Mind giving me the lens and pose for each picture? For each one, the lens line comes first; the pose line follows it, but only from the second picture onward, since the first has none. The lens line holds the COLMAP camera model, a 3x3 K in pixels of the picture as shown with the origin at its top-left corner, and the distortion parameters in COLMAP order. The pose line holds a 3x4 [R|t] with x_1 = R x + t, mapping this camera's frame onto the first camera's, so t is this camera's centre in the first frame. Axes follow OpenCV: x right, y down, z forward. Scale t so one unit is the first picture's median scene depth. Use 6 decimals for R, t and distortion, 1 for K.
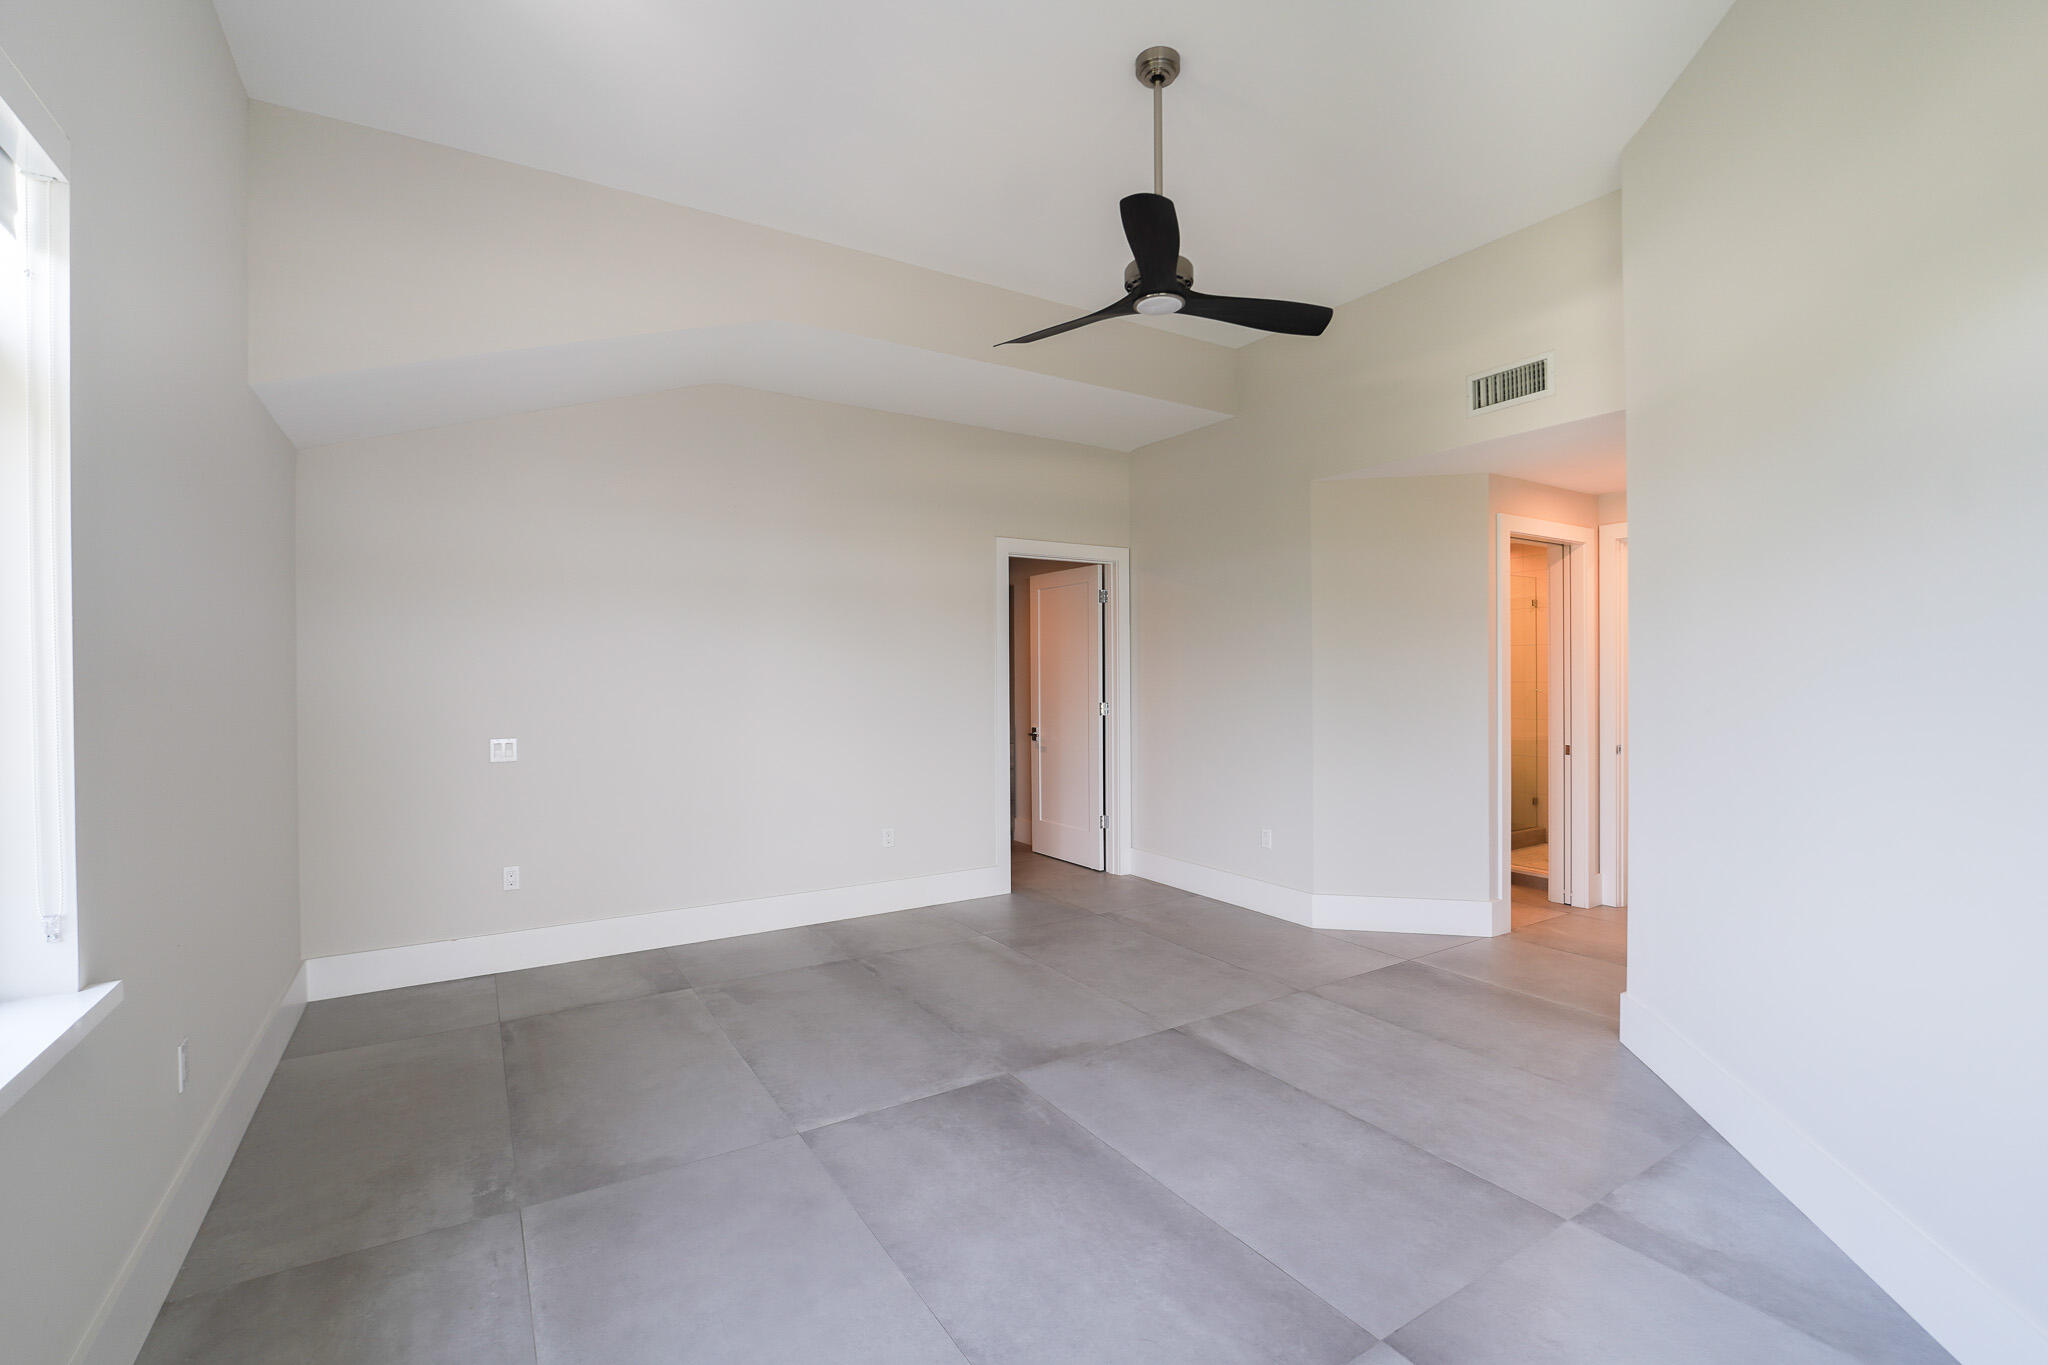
lens RADIAL K [[888.0, 0, 1031.4], [0, 888.0, 675.1], [0, 0, 1]] dist [-0.010818, -0.000009]
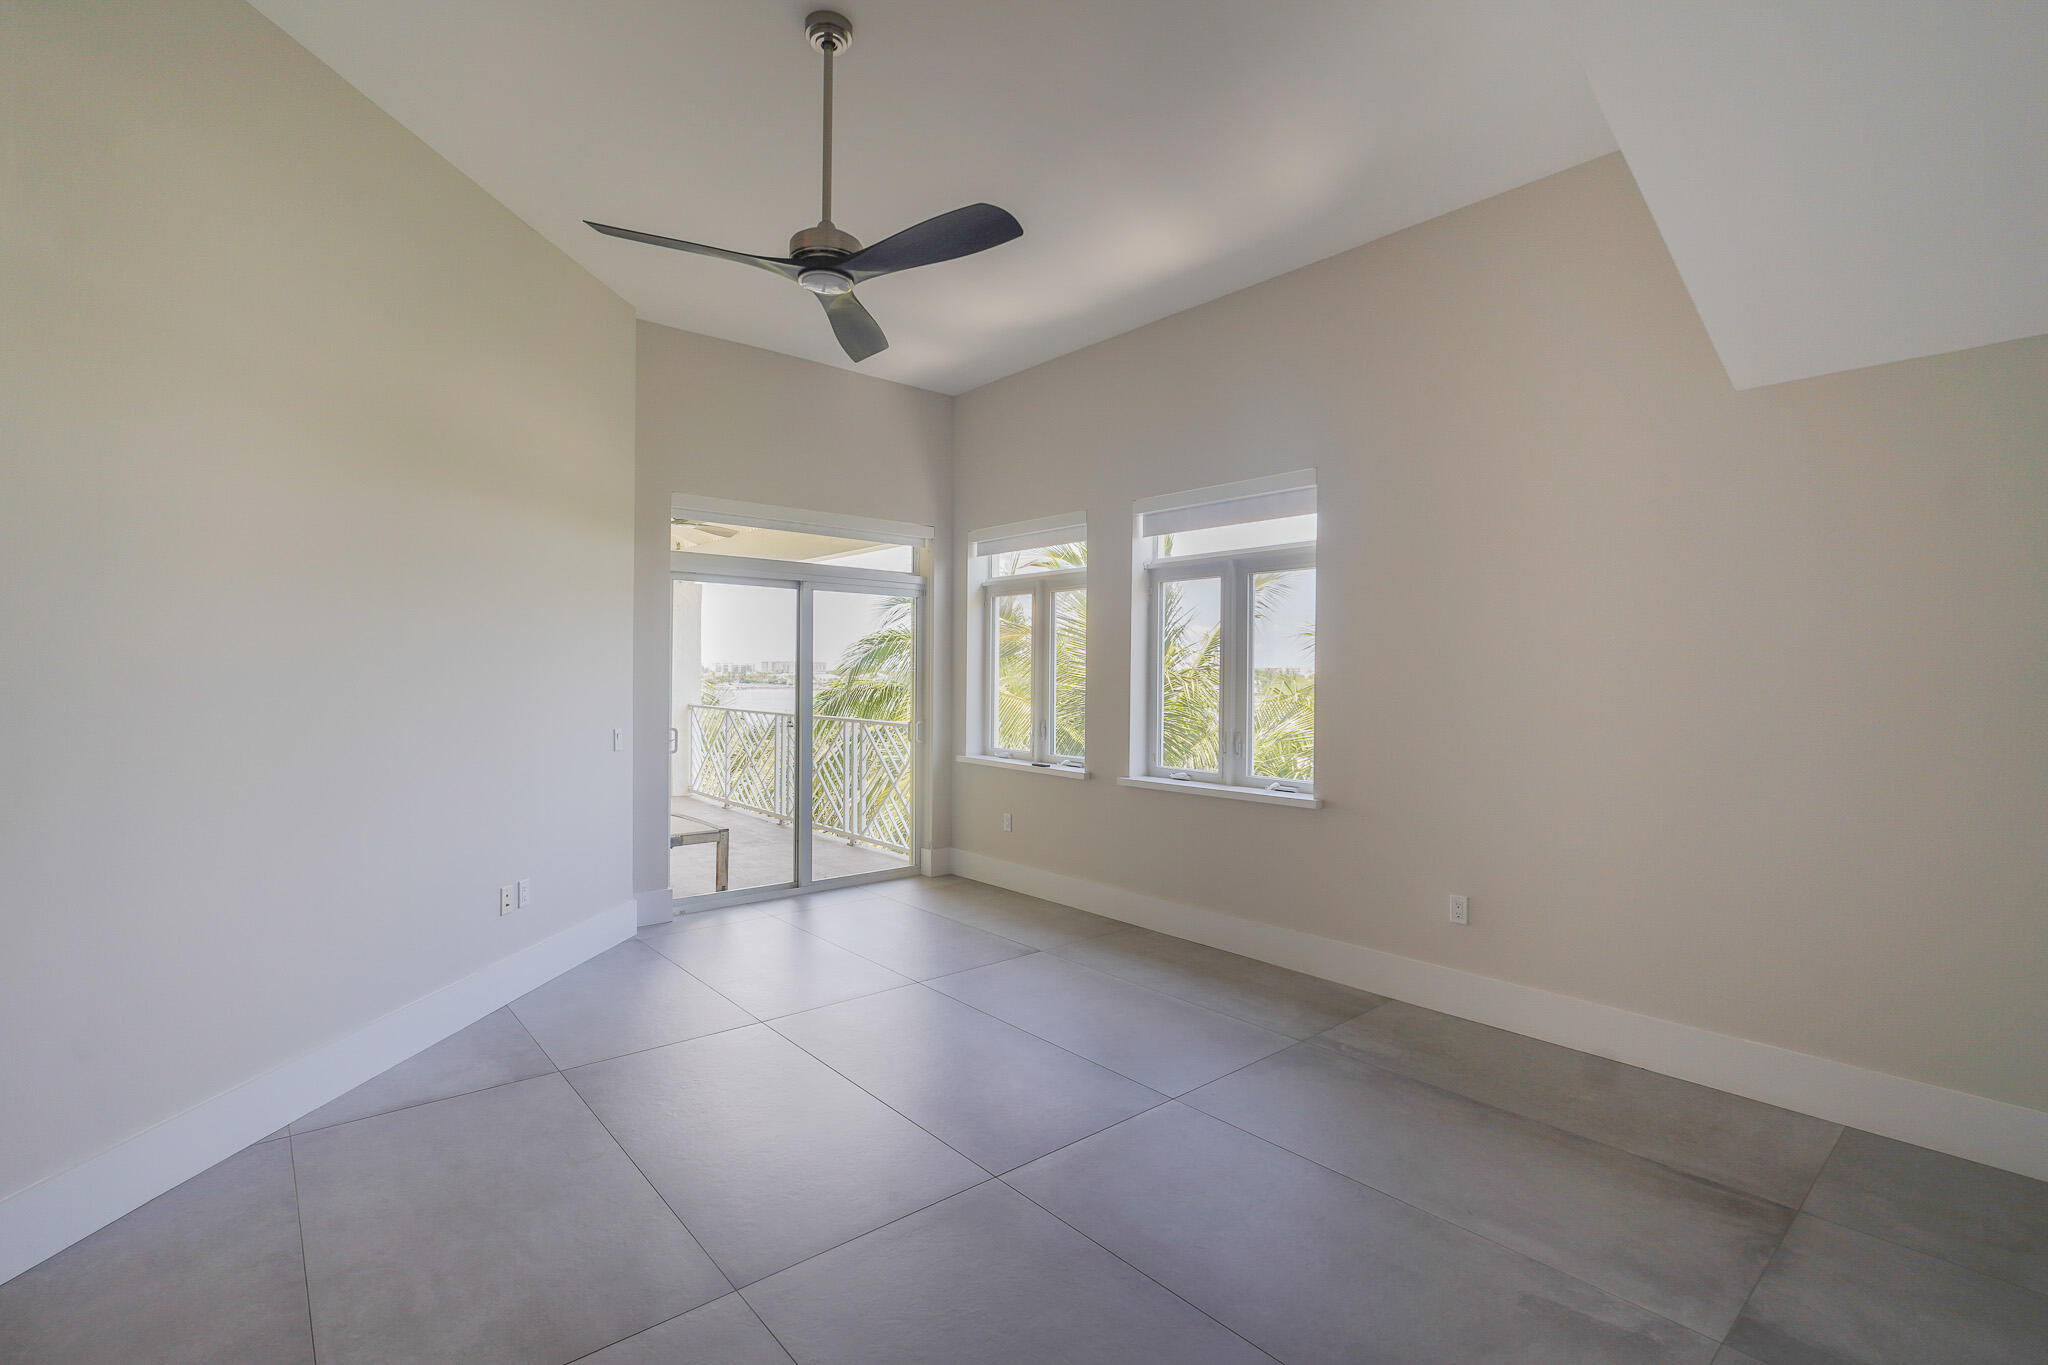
lens RADIAL K [[939.8, 0, 1019.8], [0, 939.8, 674.3], [0, 0, 1]] dist [-0.004164, -0.000576]
pose [[-0.990084, -0.002117, -0.140463, 0.069155], [-0.003163, 0.999969, 0.007225, -0.008387], [0.140443, 0.007597, -0.990060, 1.669256]]
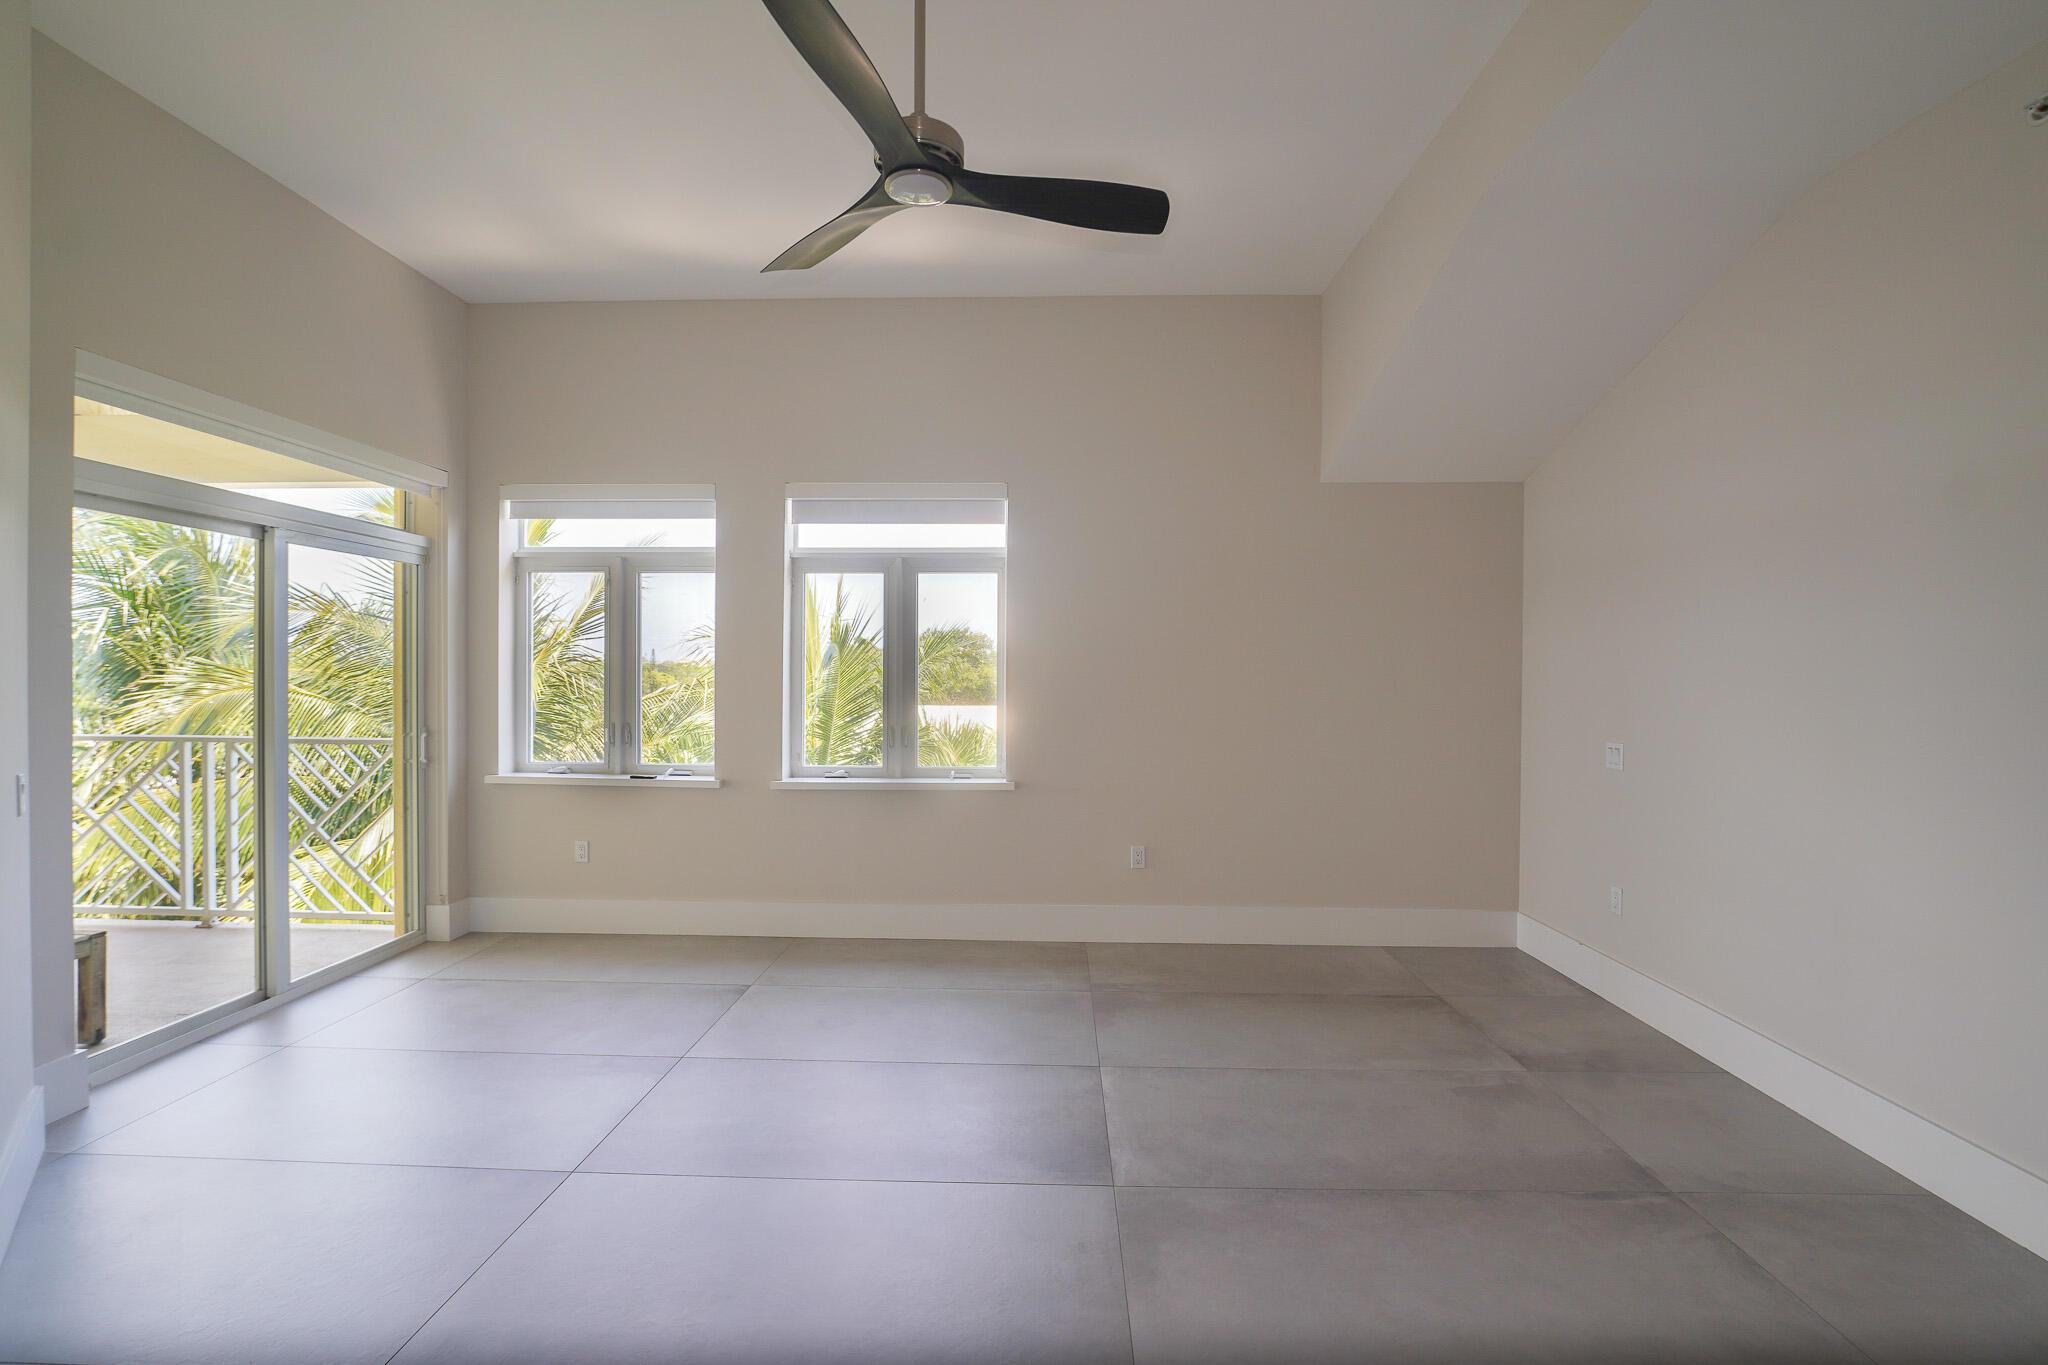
lens RADIAL K [[888.0, 0, 1031.4], [0, 888.0, 675.1], [0, 0, 1]] dist [-0.010818, -0.000009]
pose [[-0.562340, -0.008920, -0.826858, 0.580167], [-0.006760, 0.999958, -0.006190, 0.017521], [0.826878, 0.002109, -0.562377, 1.243384]]
